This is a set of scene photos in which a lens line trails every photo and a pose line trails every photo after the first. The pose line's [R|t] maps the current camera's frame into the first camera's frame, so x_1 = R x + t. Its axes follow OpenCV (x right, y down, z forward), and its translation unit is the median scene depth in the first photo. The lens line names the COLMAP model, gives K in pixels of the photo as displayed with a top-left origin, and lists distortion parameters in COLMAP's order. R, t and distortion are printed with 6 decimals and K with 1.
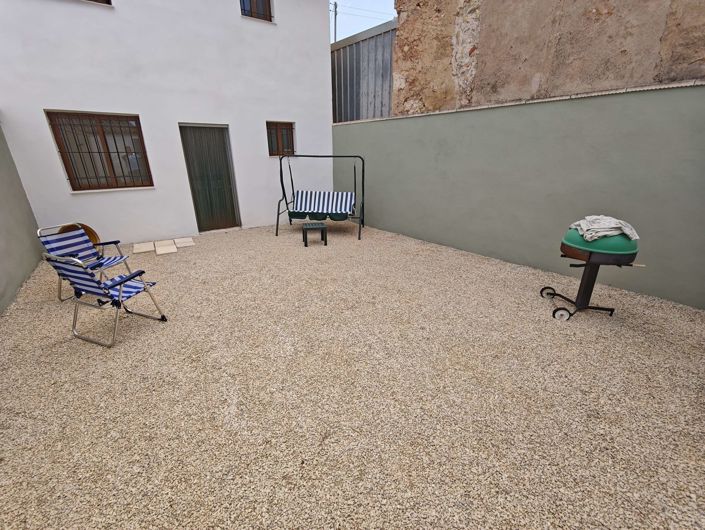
lens RADIAL K [[295.0, 0, 349.8], [0, 295.0, 262.3], [0, 0, 1]] dist [-0.005833, 0.001451]
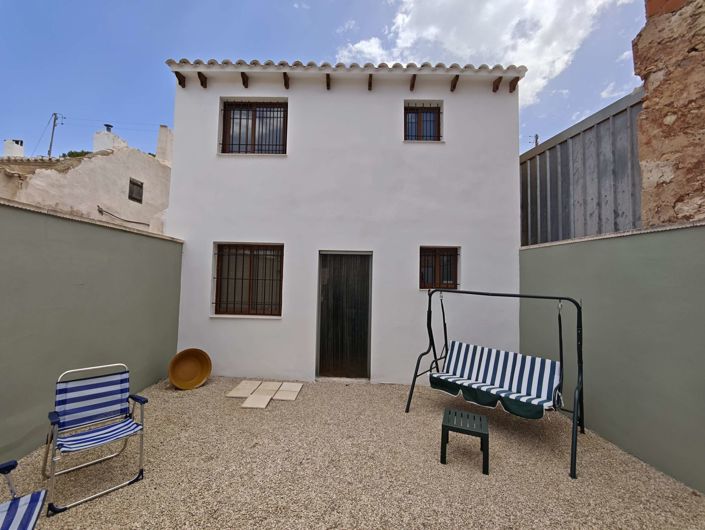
lens RADIAL K [[295.0, 0, 349.8], [0, 295.0, 262.3], [0, 0, 1]] dist [-0.005833, 0.001451]
pose [[0.816697, -0.005639, -0.577039, 0.015347], [-0.226224, 0.916782, -0.329140, -0.160499], [0.530875, 0.399347, 0.747458, 0.378309]]
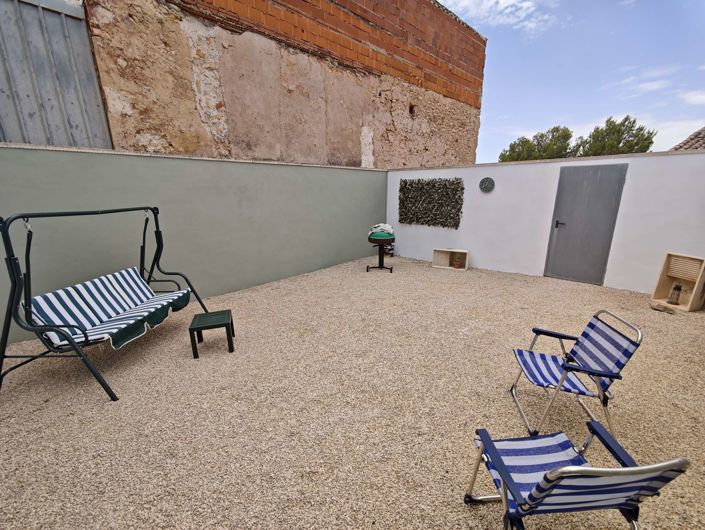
lens RADIAL K [[295.0, 0, 349.8], [0, 295.0, 262.3], [0, 0, 1]] dist [-0.005833, 0.001451]
pose [[-0.087691, -0.231758, 0.968813, -0.686454], [0.352567, 0.902387, 0.247779, -0.272730], [-0.931669, 0.363300, 0.002579, 0.672733]]
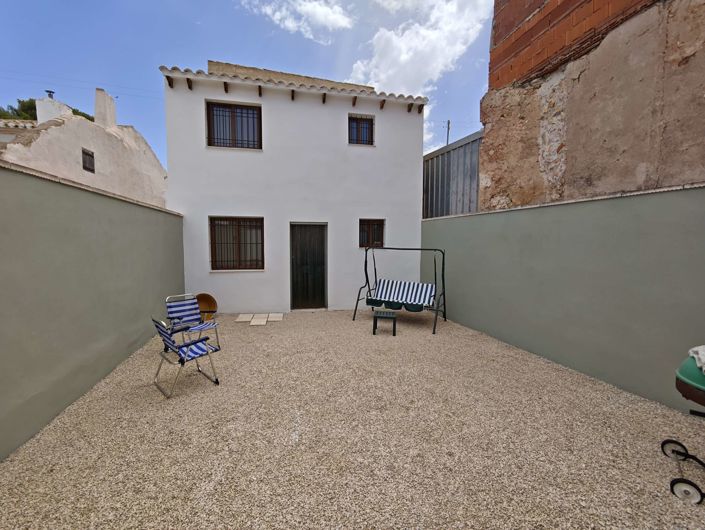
lens RADIAL K [[295.0, 0, 349.8], [0, 295.0, 262.3], [0, 0, 1]] dist [-0.005833, 0.001451]
pose [[0.924284, 0.034737, -0.380121, 0.141069], [-0.141362, 0.956191, -0.256351, -0.018241], [0.354563, 0.290676, 0.888703, 0.011532]]
